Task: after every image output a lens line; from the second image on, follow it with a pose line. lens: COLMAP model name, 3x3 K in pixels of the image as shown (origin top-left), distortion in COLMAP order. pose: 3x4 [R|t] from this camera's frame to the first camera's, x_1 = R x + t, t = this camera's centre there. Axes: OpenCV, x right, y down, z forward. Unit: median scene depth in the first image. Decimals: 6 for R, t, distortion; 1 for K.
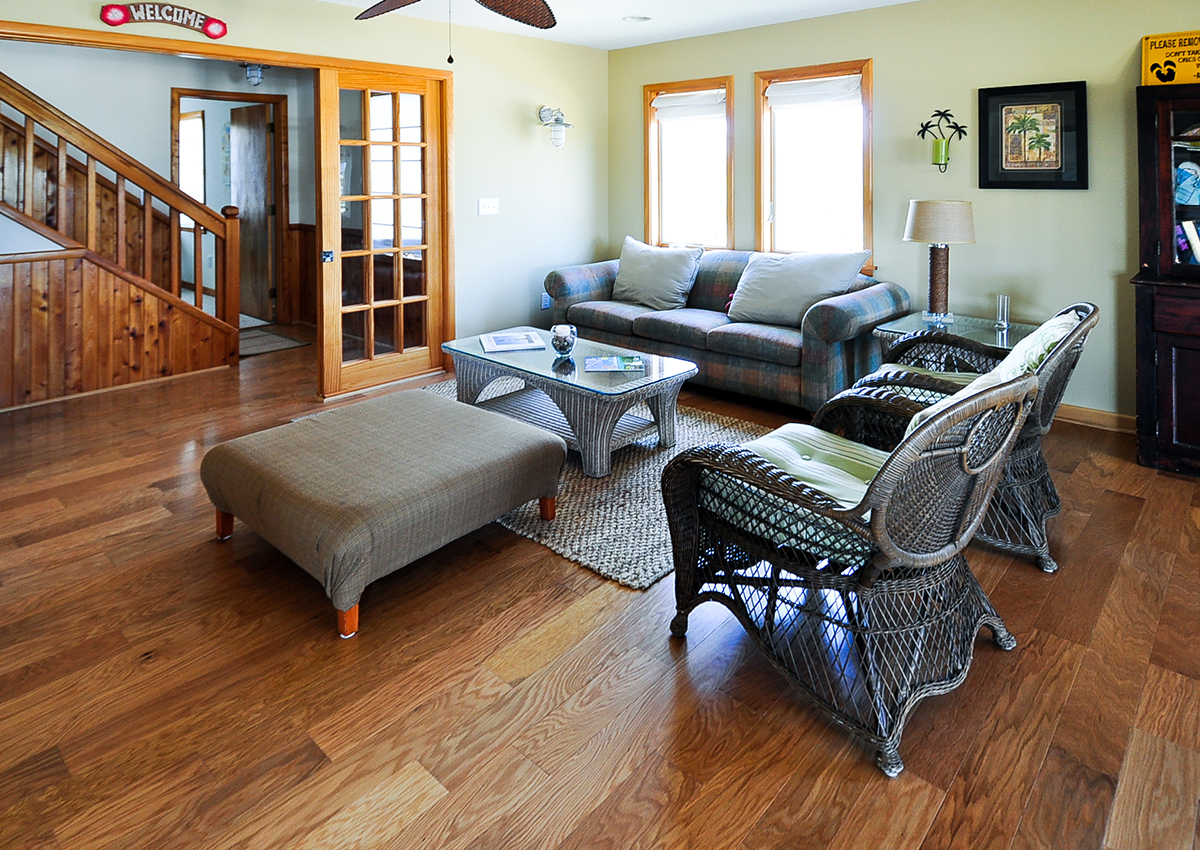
lens RADIAL K [[742.0, 0, 600.6], [0, 742.0, 396.7], [0, 0, 1]] dist [0.001739, -0.026385]
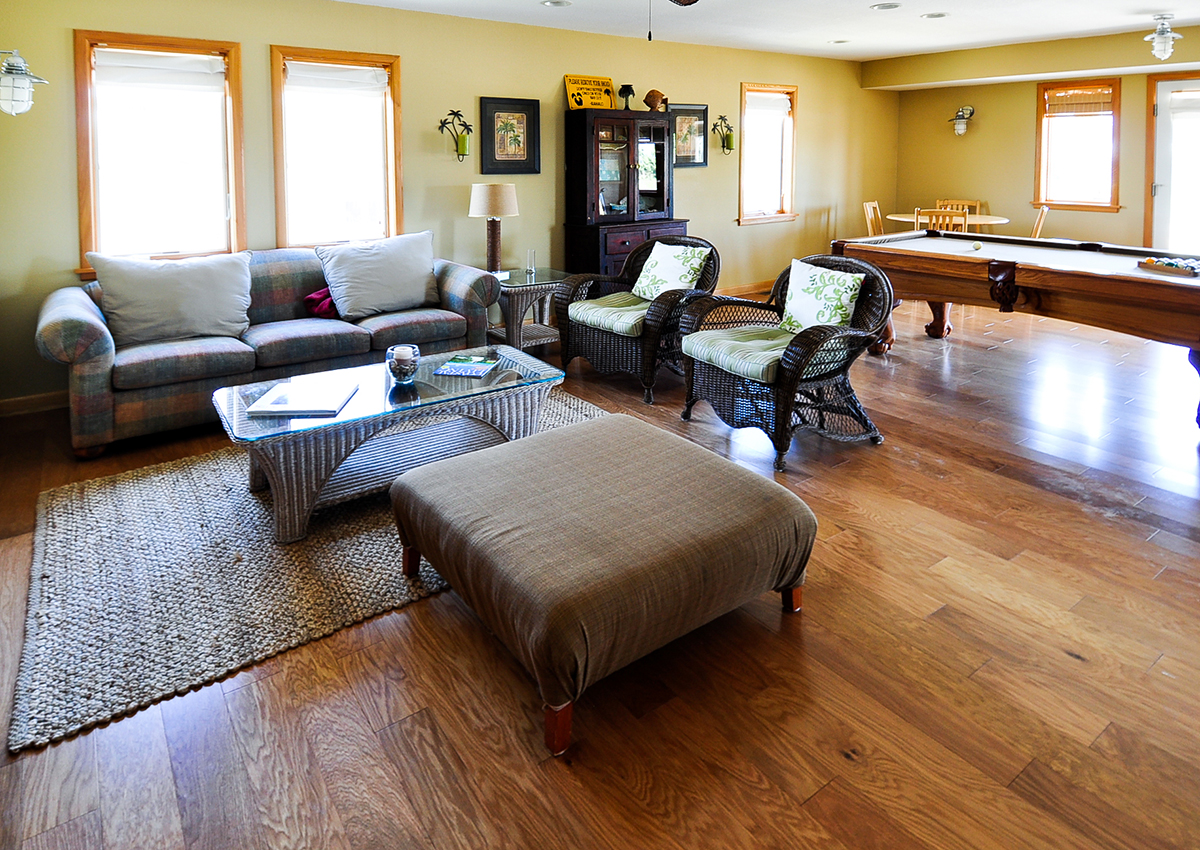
lens RADIAL K [[687.8, 0, 600.0], [0, 687.8, 425.0], [0, 0, 1]] dist [0.001745, 0.000034]
pose [[0.143837, -0.346385, 0.927000, -0.785785], [0.280659, 0.912557, 0.297440, -0.185328], [-0.948968, 0.217388, 0.228476, 0.636985]]
